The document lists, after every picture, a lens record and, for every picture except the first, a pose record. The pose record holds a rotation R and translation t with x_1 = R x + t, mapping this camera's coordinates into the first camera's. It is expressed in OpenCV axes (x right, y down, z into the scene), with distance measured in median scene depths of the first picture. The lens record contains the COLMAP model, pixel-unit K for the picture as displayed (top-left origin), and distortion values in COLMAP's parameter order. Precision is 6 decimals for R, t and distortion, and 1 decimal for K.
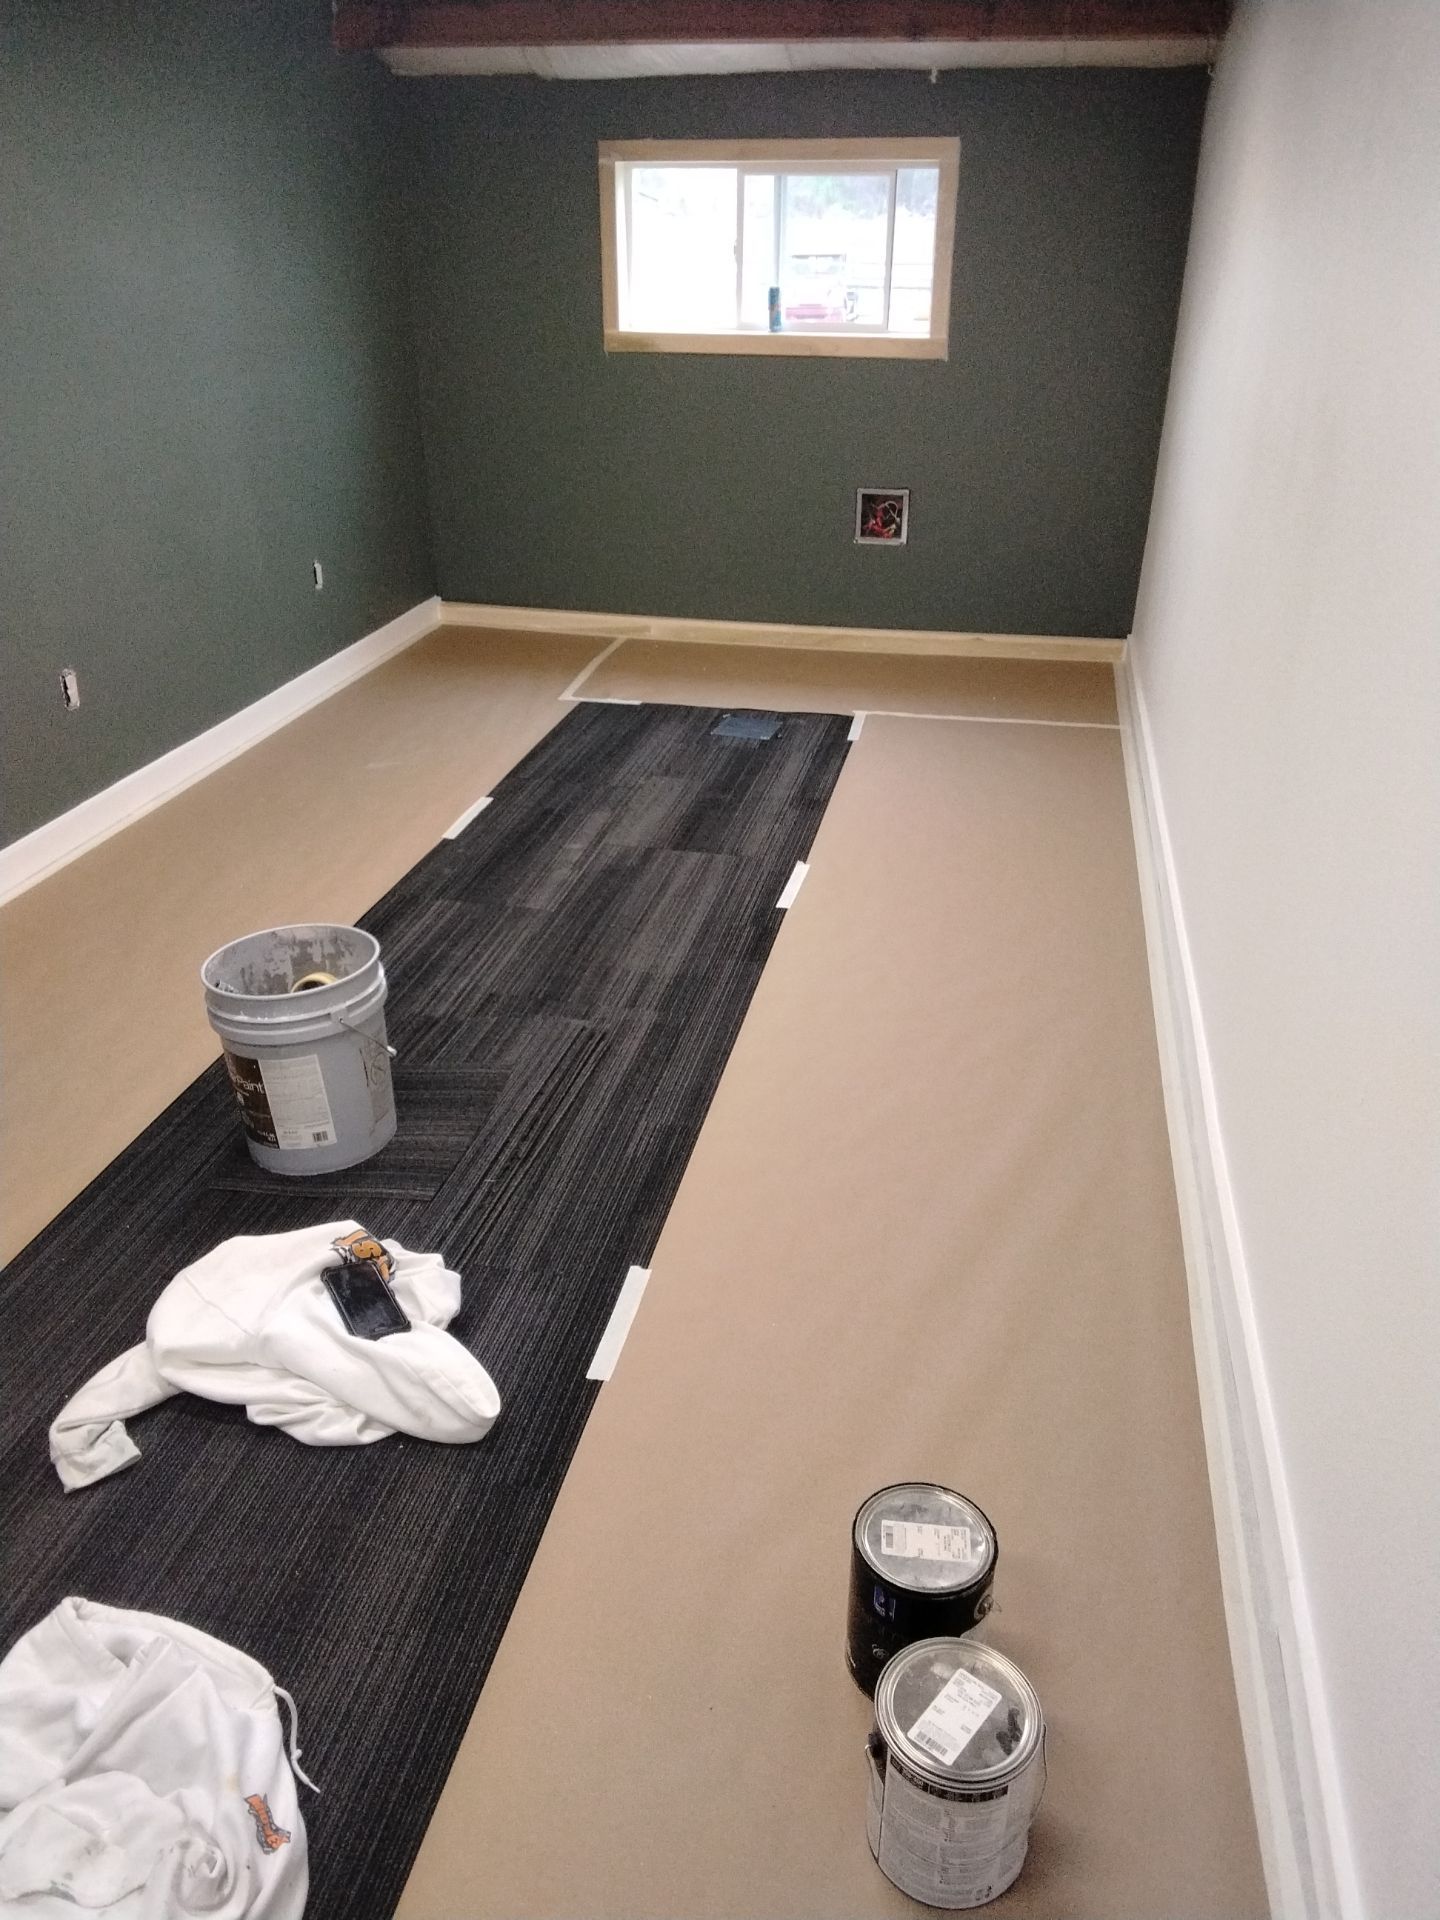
lens RADIAL K [[1531.0, 0, 721.5], [0, 1531.0, 970.5], [0, 0, 1]] dist [0.140322, -0.217061]
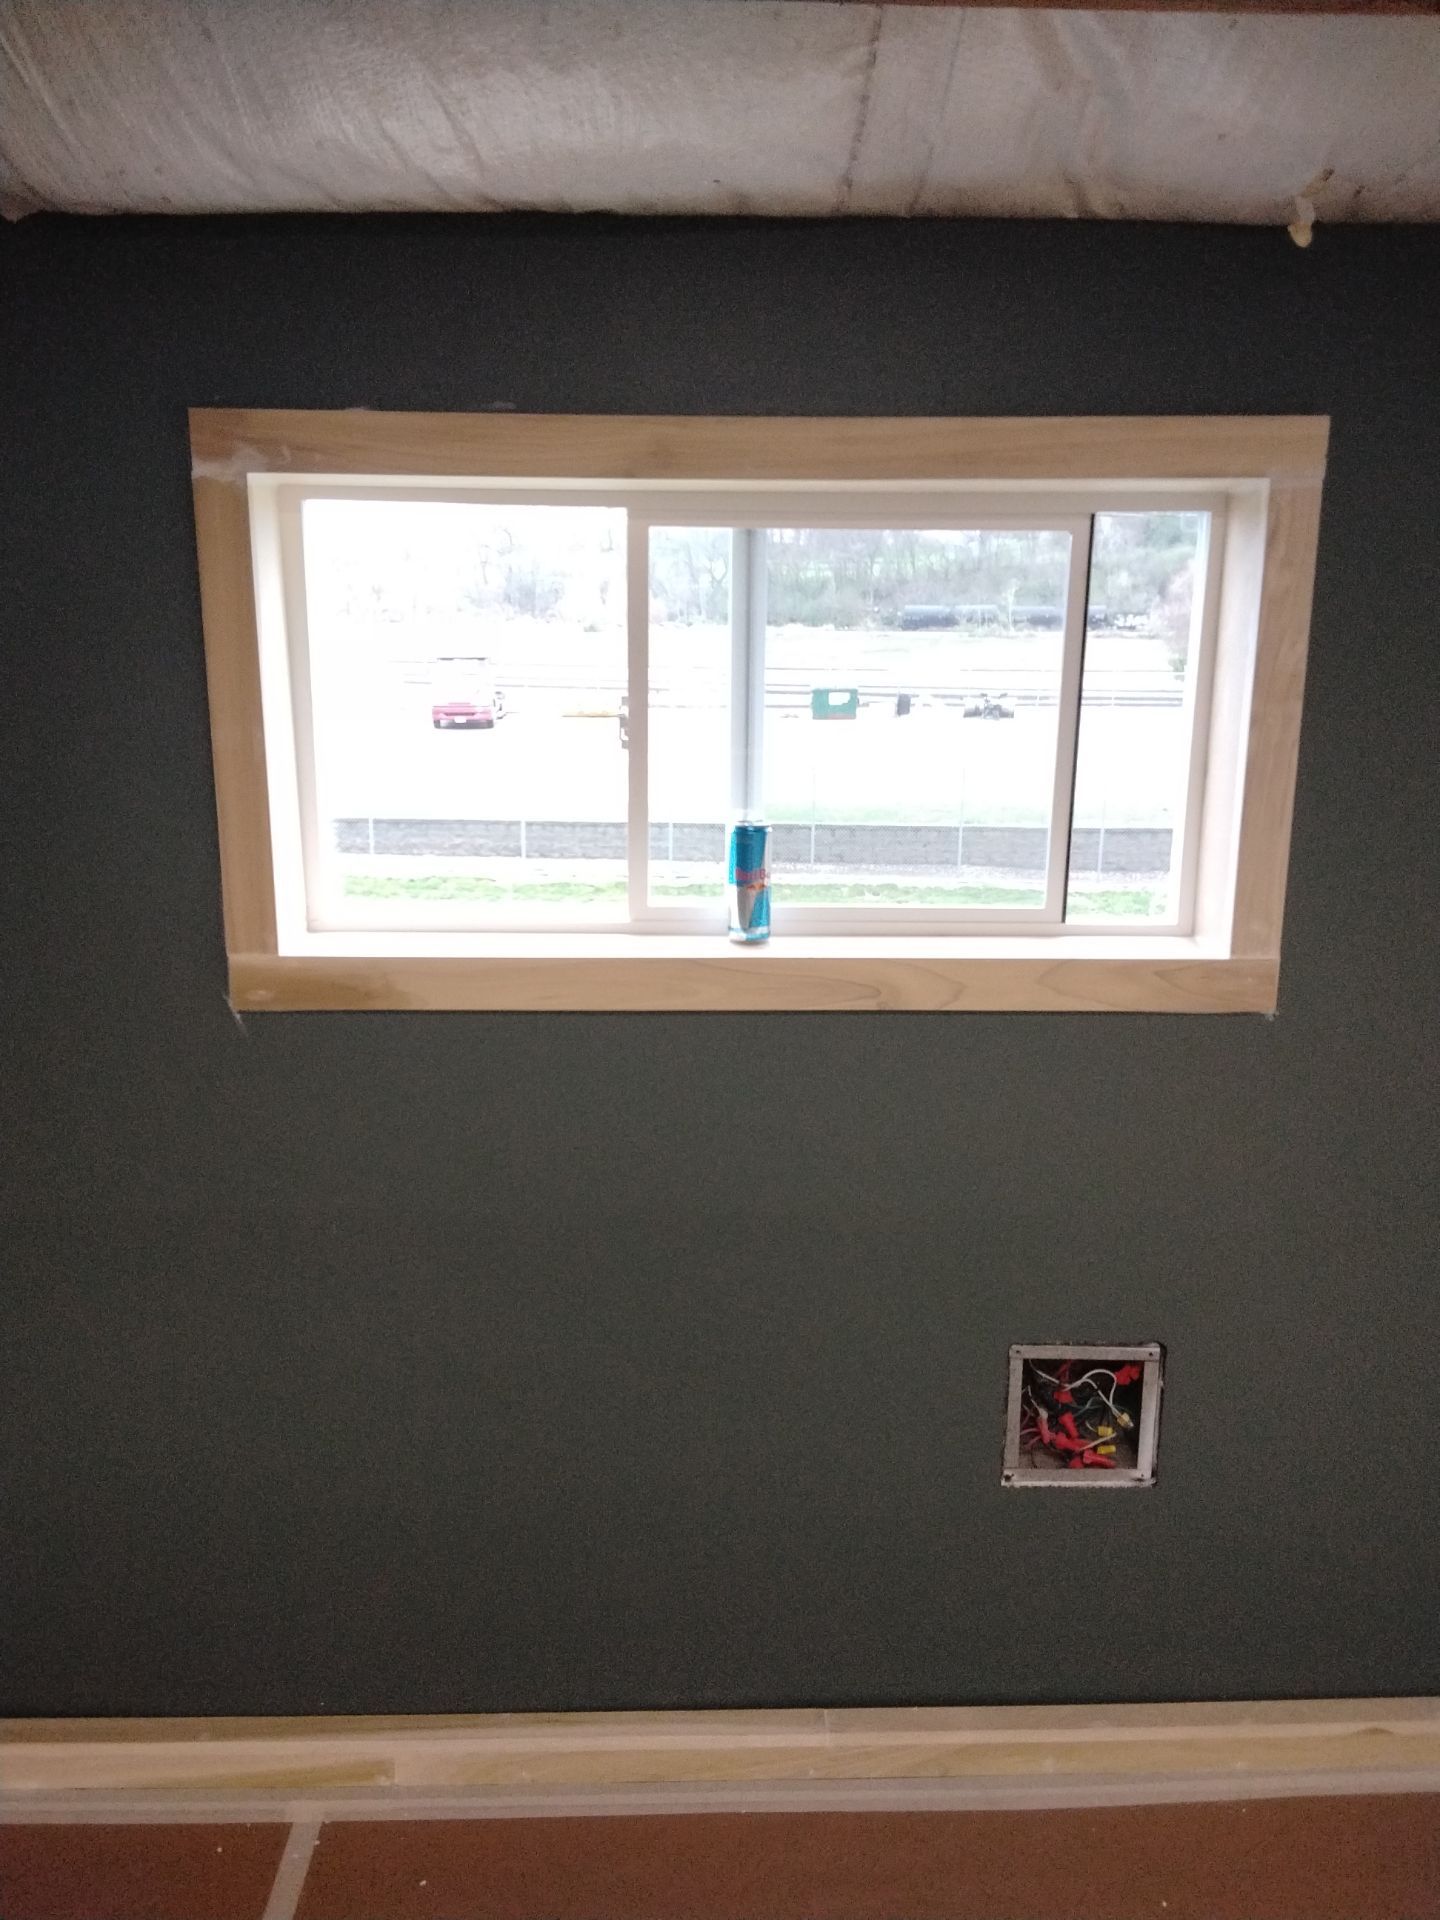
lens RADIAL K [[1511.0, 0, 720.0], [0, 1511.0, 960.0], [0, 0, 1]] dist [0.061839, -0.197004]
pose [[0.972082, -0.054143, 0.228311, -0.048881], [0.104415, 0.971180, -0.214260, -0.338457], [-0.210130, 0.232118, 0.949719, 0.692825]]
